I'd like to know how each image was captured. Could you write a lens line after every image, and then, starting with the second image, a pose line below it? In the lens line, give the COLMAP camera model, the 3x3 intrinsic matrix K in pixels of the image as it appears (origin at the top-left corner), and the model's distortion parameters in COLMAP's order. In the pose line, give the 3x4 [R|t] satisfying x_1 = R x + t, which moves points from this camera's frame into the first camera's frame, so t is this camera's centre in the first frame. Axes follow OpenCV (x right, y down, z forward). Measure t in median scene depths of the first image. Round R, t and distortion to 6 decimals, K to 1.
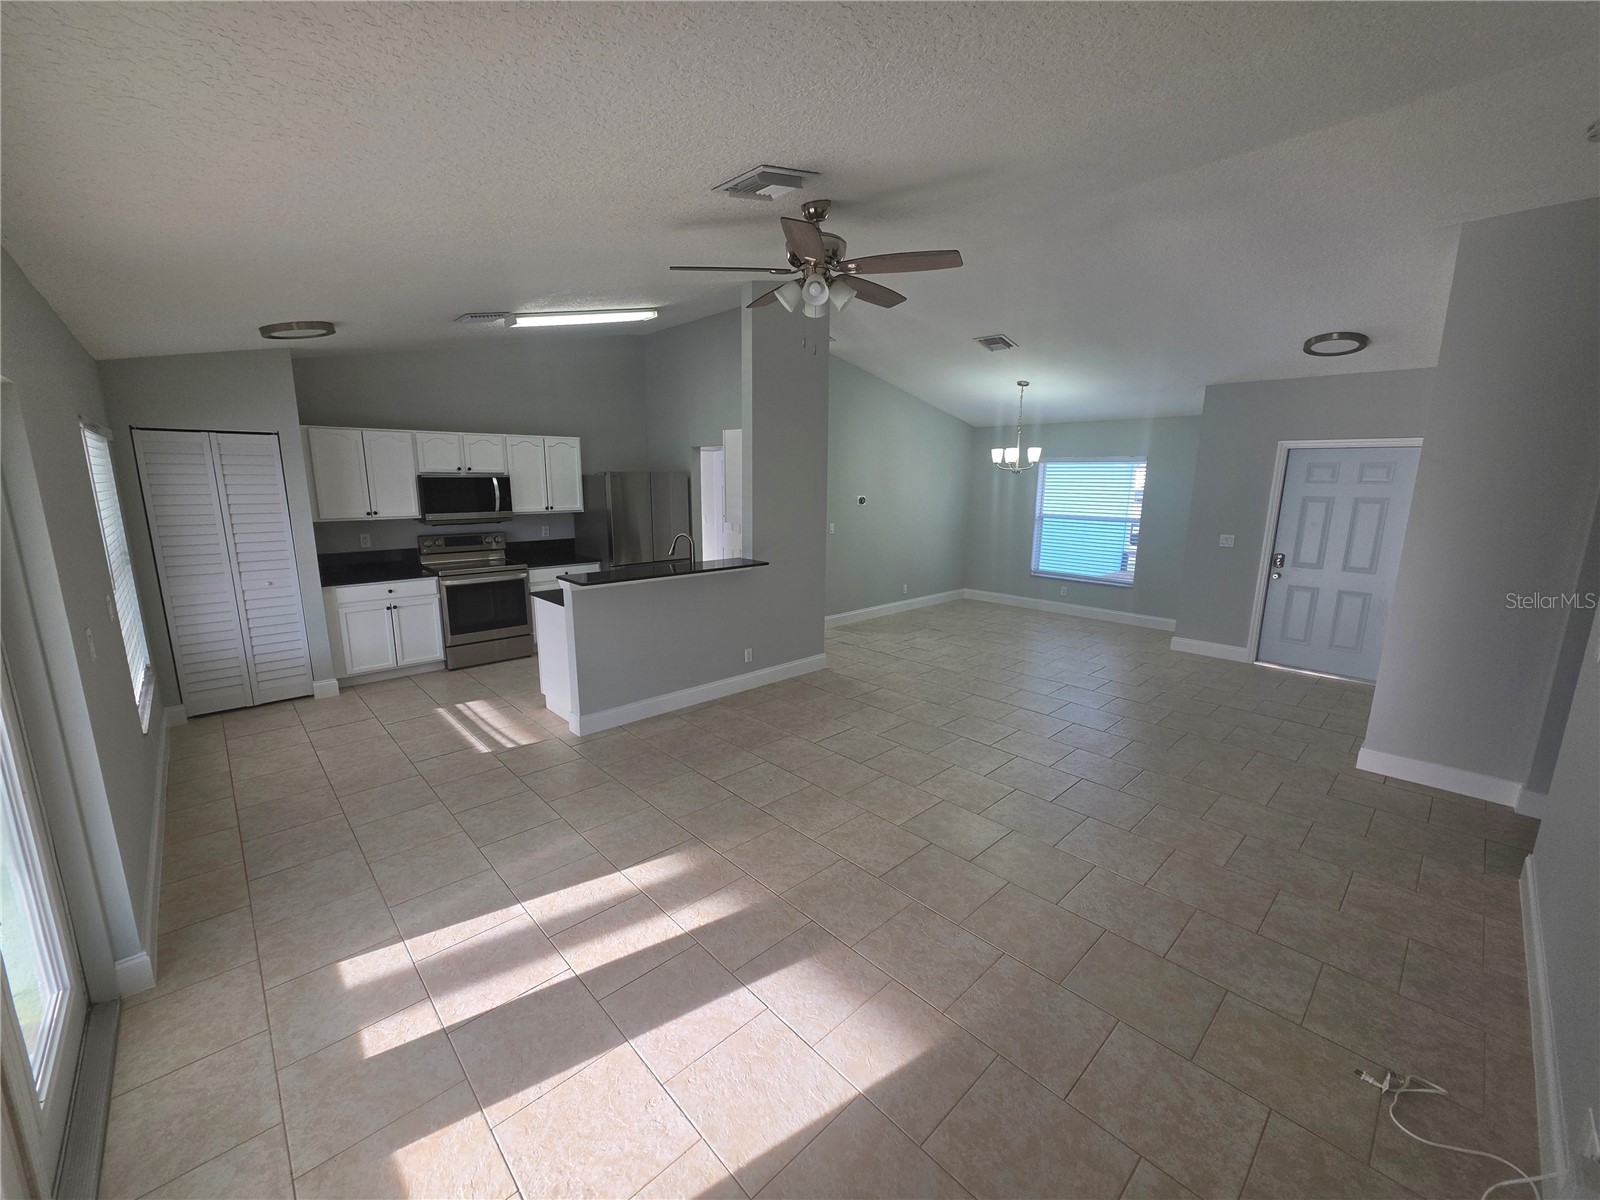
lens RADIAL K [[641.8, 0, 789.0], [0, 641.8, 599.1], [0, 0, 1]] dist [0.002346, -0.001319]
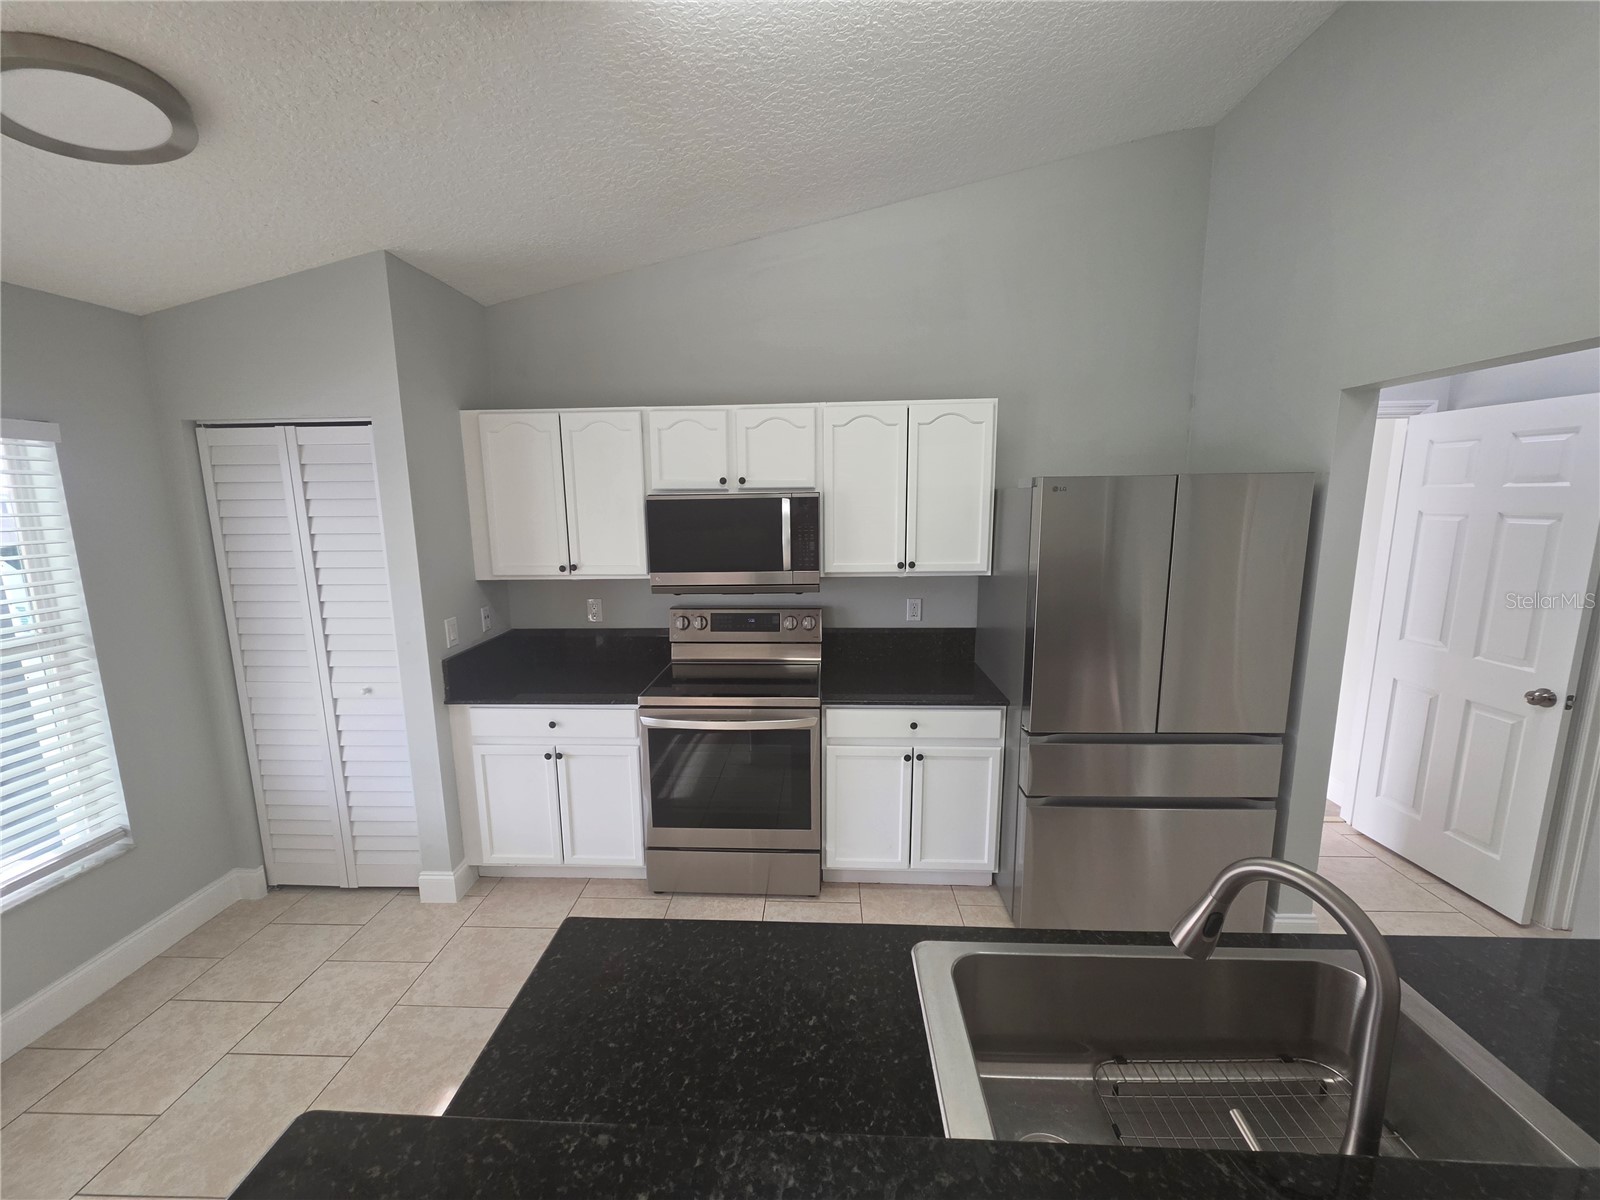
lens RADIAL K [[641.8, 0, 799.1], [0, 641.8, 598.8], [0, 0, 1]] dist [0.002346, -0.001319]
pose [[0.703911, 0.101495, -0.702999, -0.128448], [-0.118866, 0.992613, 0.024288, -0.136018], [0.700271, 0.066467, 0.710776, 0.717365]]
